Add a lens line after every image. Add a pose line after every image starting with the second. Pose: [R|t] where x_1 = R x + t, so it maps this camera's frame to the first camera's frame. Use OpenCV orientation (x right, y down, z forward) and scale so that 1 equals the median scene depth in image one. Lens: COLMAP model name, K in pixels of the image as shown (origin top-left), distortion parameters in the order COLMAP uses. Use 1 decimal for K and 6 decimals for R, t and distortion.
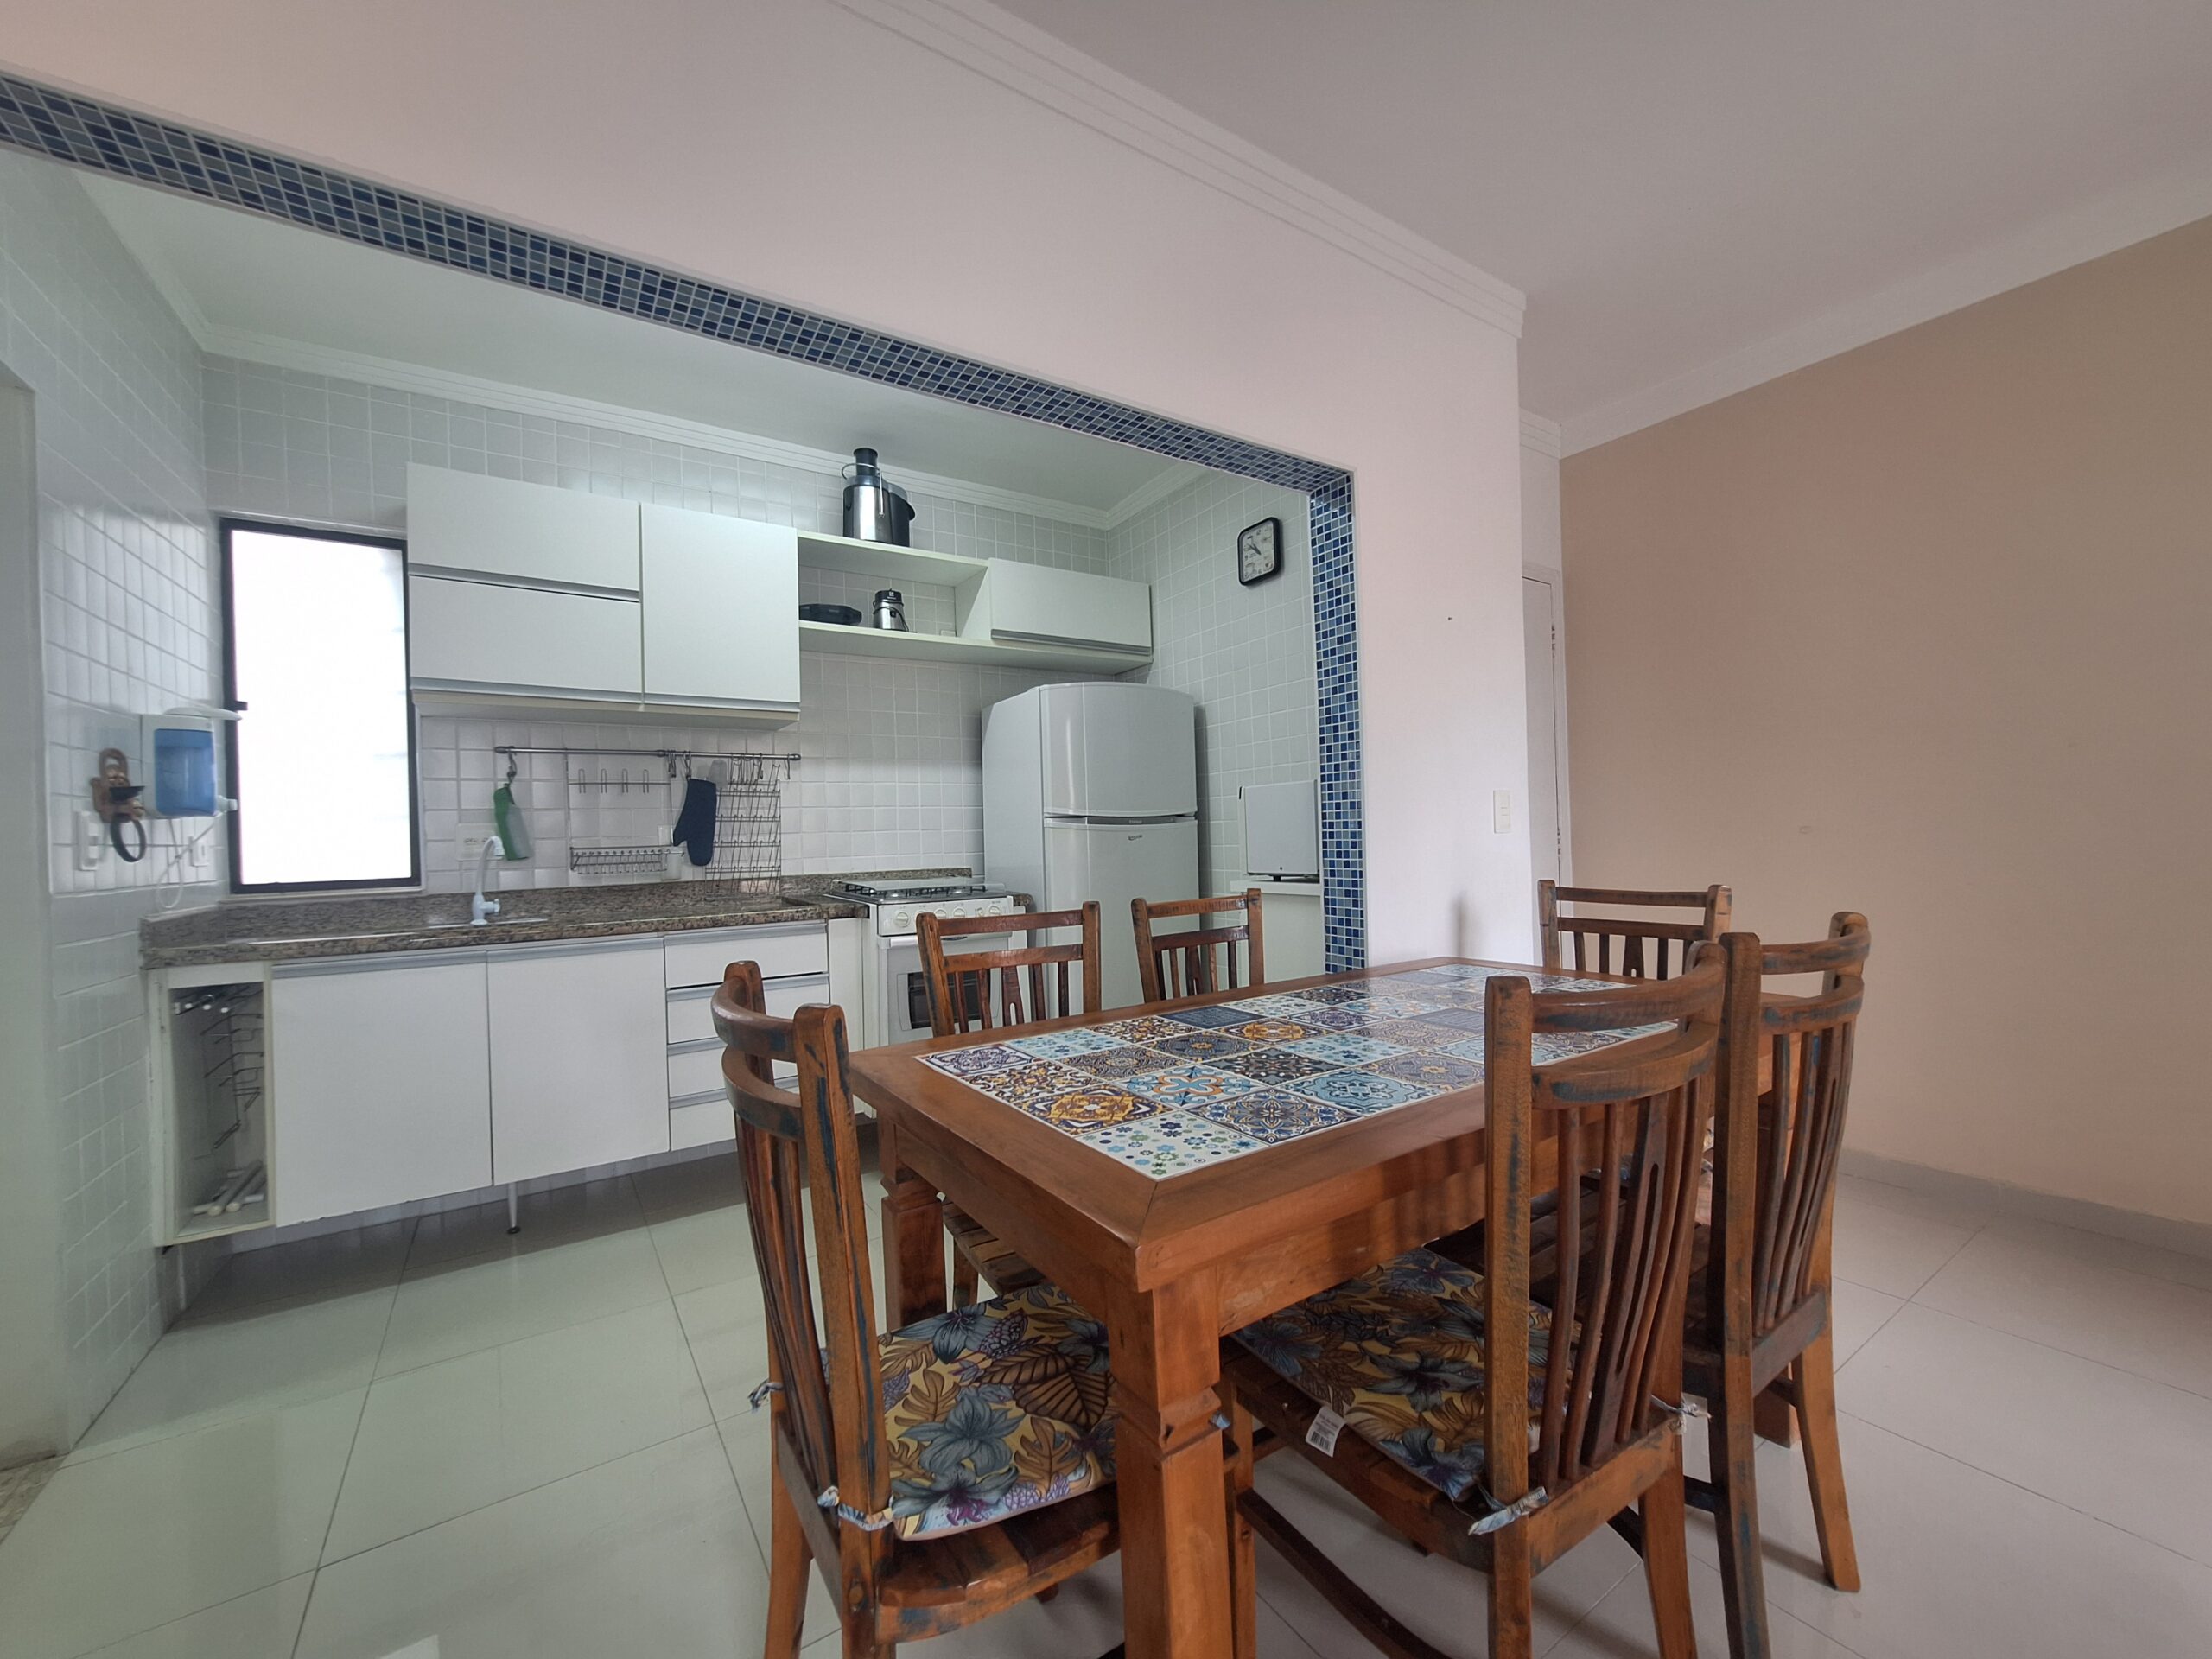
lens RADIAL K [[880.2, 0, 1093.1], [0, 880.2, 833.5], [0, 0, 1]] dist [-0.003855, 0.002018]
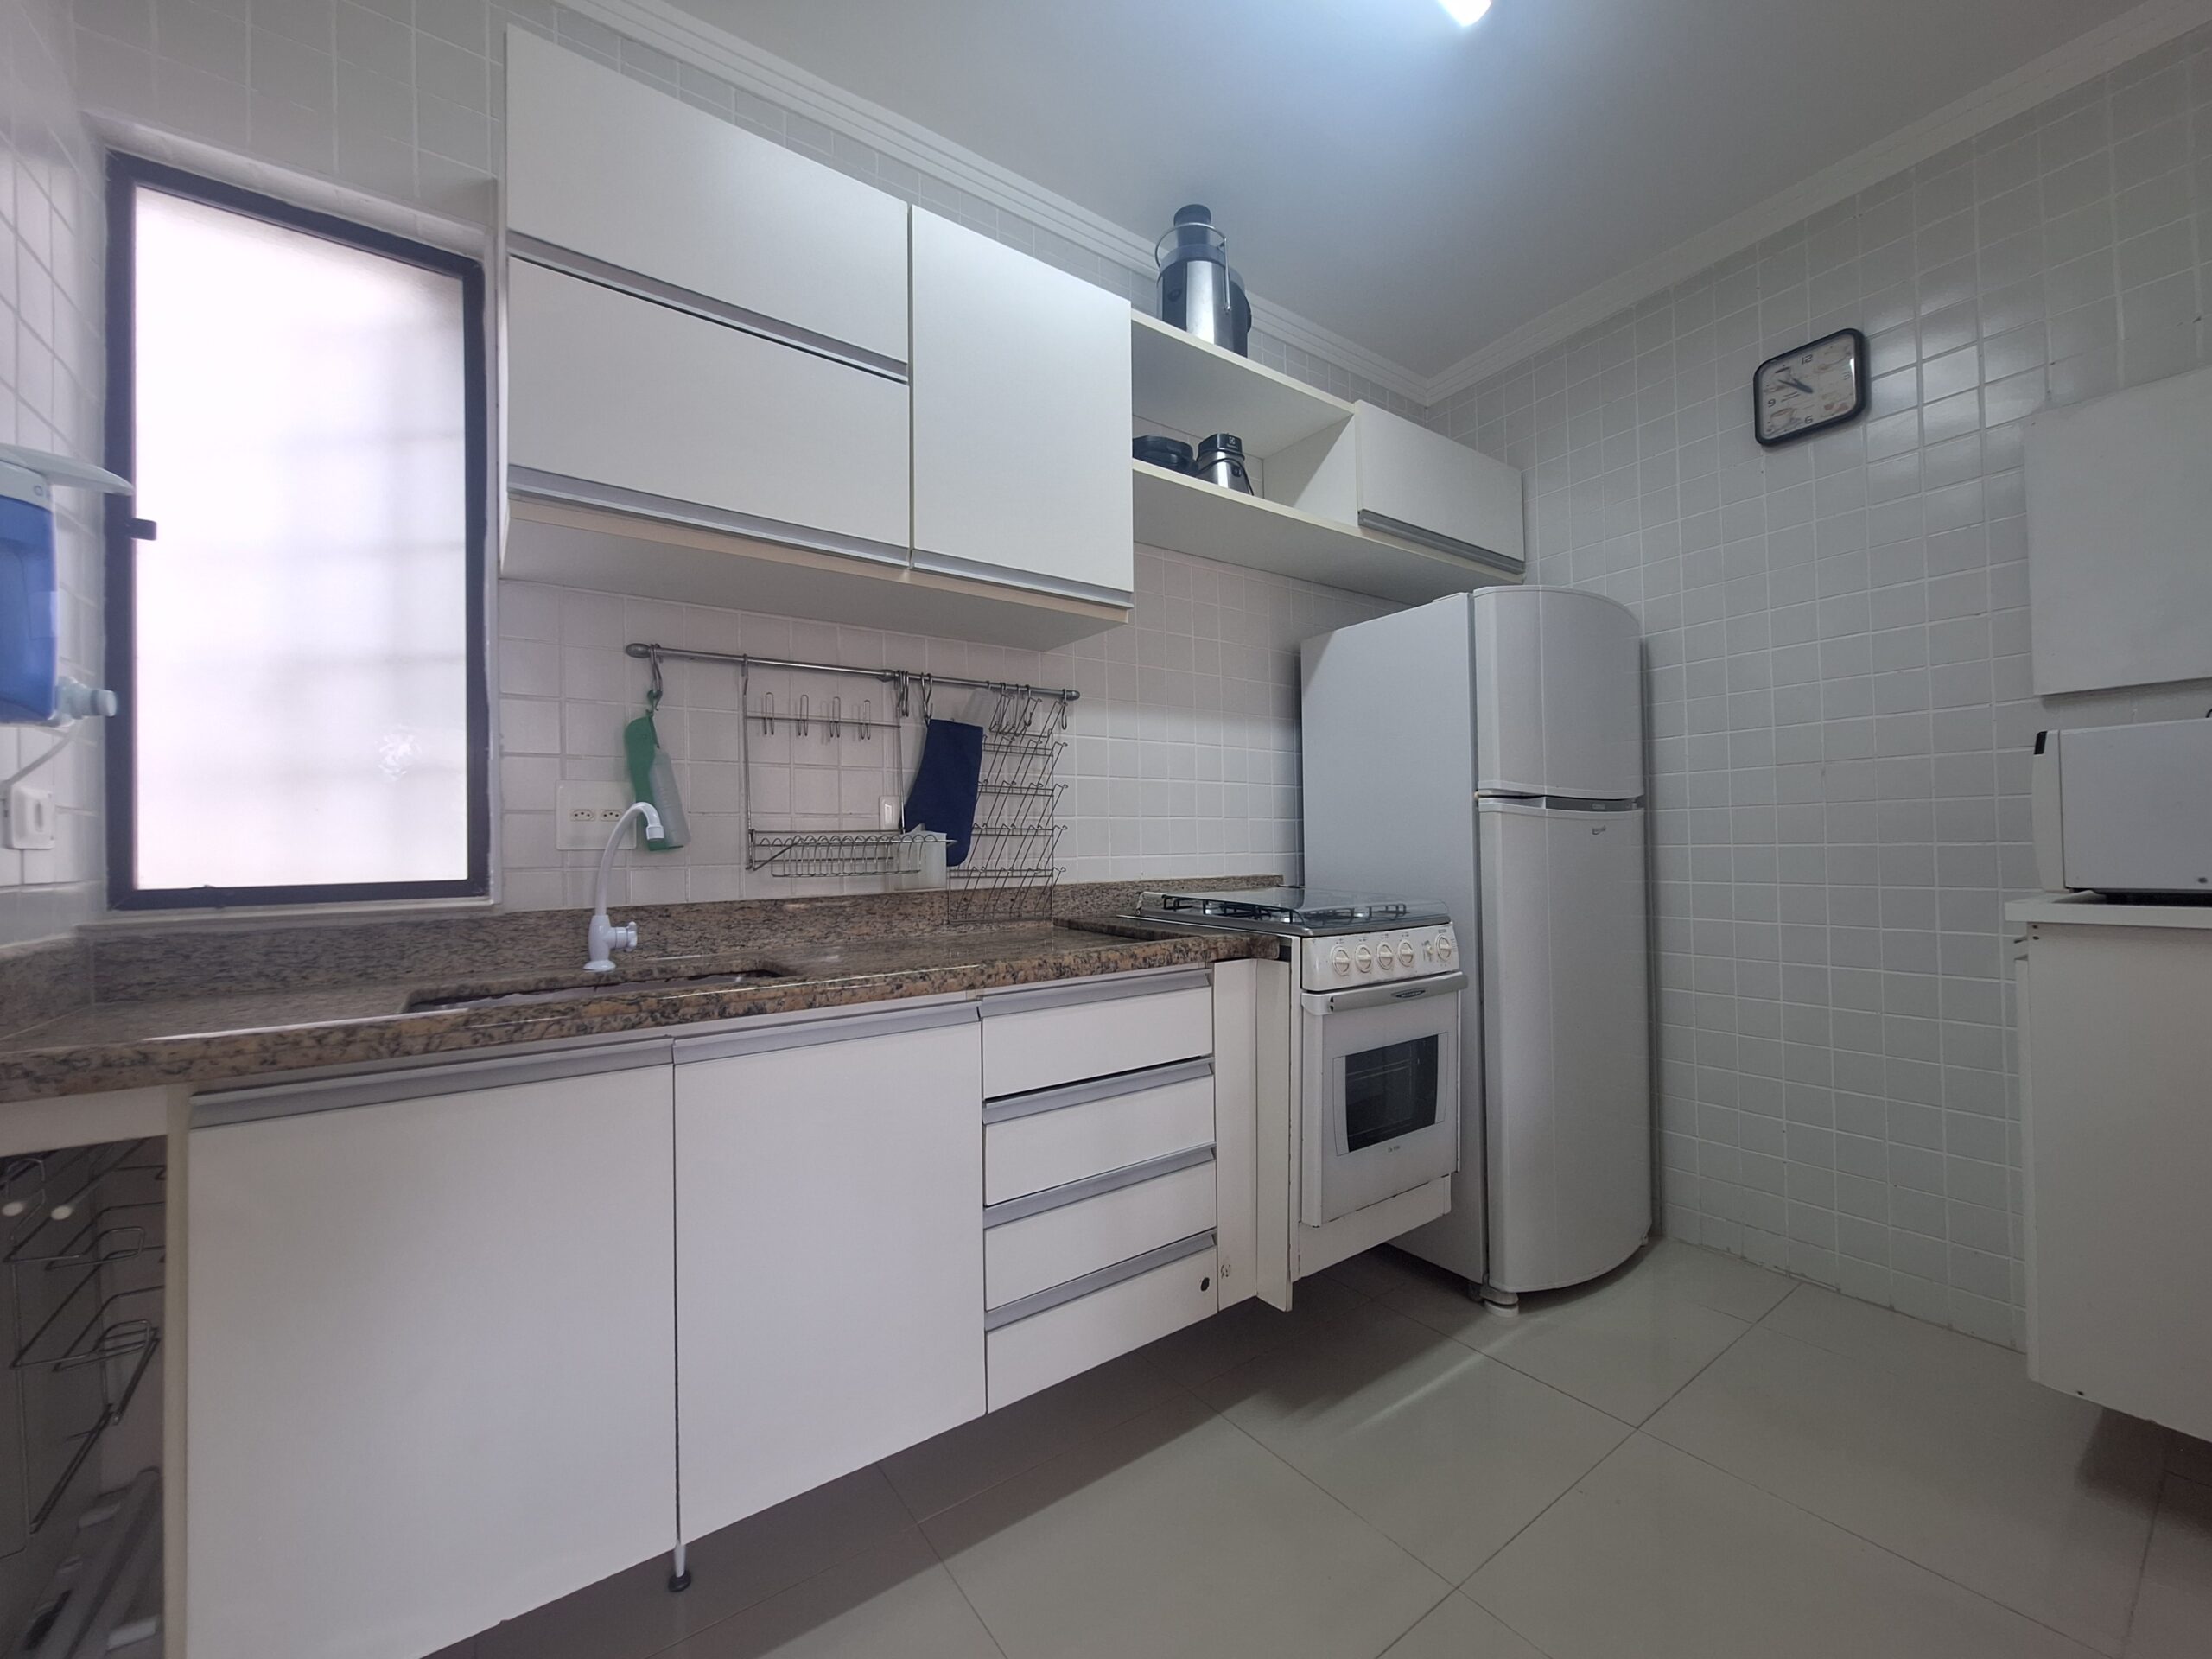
lens RADIAL K [[880.2, 0, 1091.5], [0, 880.2, 832.3], [0, 0, 1]] dist [-0.003855, 0.002018]
pose [[0.999113, 0.013122, 0.040000, -0.467876], [-0.012536, 0.999811, -0.014890, 0.026987], [-0.040188, 0.014375, 0.999089, 0.501817]]
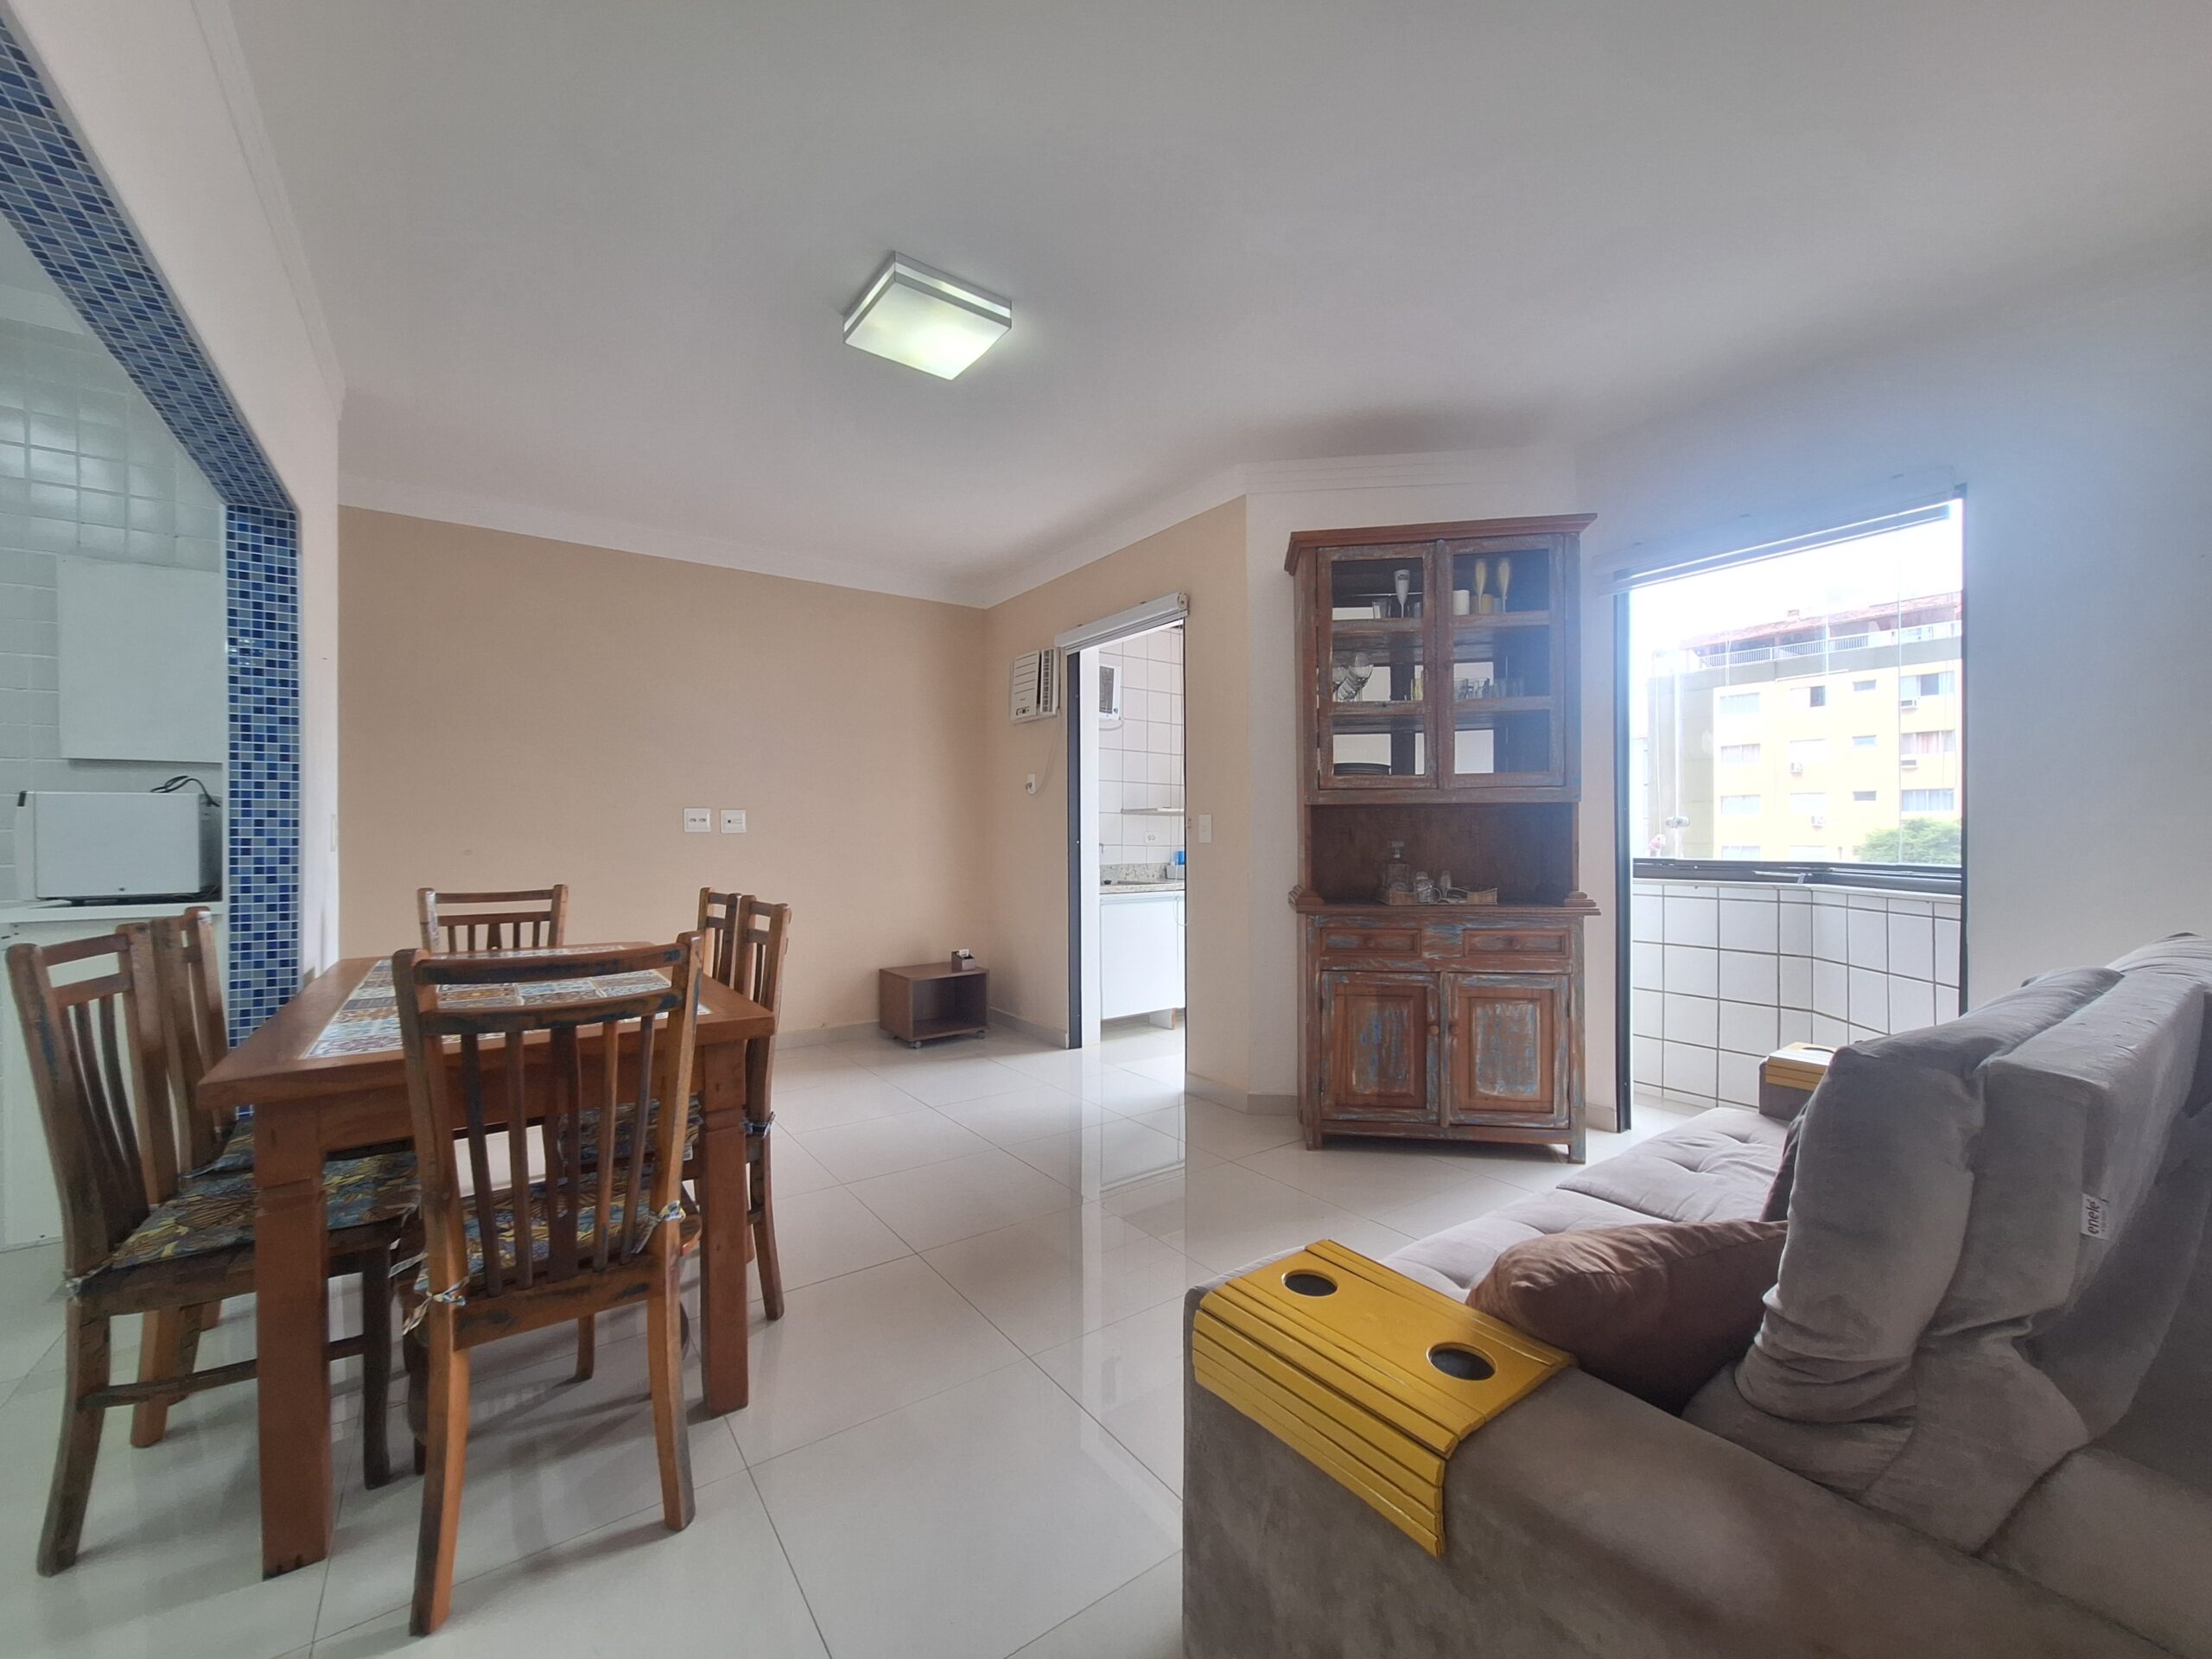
lens RADIAL K [[880.2, 0, 1092.1], [0, 880.2, 834.0], [0, 0, 1]] dist [-0.003855, 0.002018]
pose [[-0.034619, 0.031138, 0.998915, -0.693624], [0.003817, 0.999511, -0.031024, 0.015119], [-0.999393, 0.002739, -0.034720, 0.062885]]
